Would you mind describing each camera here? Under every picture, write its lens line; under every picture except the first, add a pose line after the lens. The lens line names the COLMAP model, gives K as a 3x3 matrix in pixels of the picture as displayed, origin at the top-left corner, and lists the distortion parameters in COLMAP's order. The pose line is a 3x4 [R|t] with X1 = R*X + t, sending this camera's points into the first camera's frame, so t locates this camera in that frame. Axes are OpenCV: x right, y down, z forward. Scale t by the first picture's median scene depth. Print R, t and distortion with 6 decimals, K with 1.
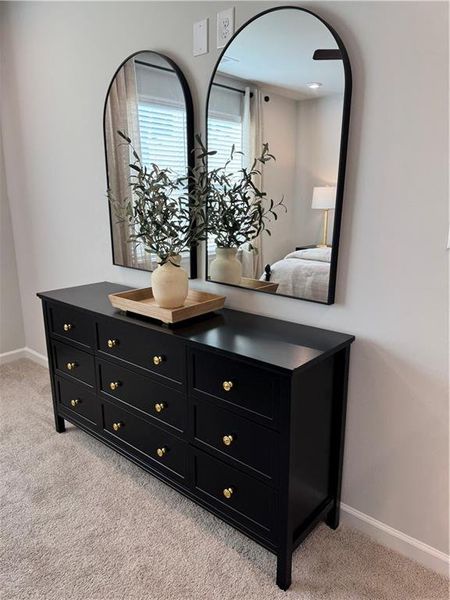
lens RADIAL K [[421.0, 0, 225.0], [0, 421.0, 300.0], [0, 0, 1]] dist [0.090019, -0.124330]
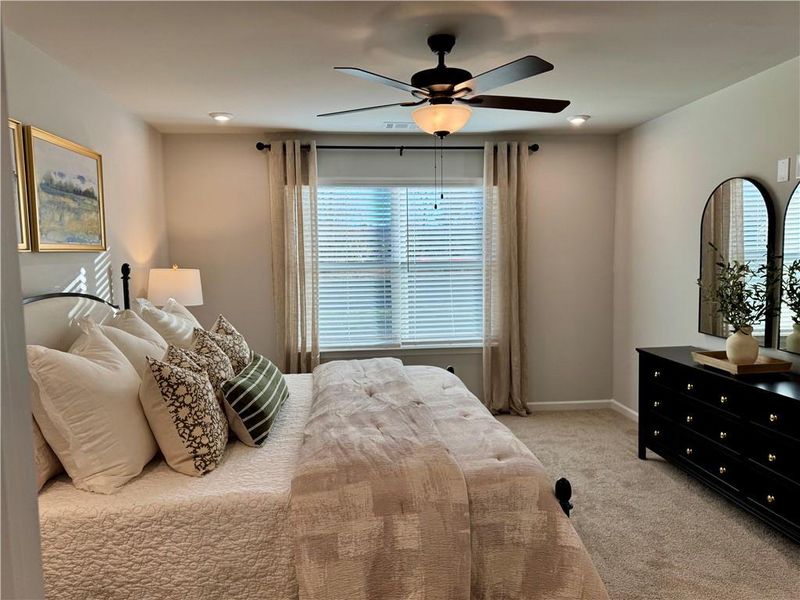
lens RADIAL K [[560.4, 0, 400.3], [0, 560.4, 307.9], [0, 0, 1]] dist [-0.000529, -0.003024]
pose [[0.720995, 0.046681, -0.691366, 0.309314], [-0.136675, 0.987708, -0.075843, 0.119084], [0.679327, 0.149175, 0.718513, -1.021405]]
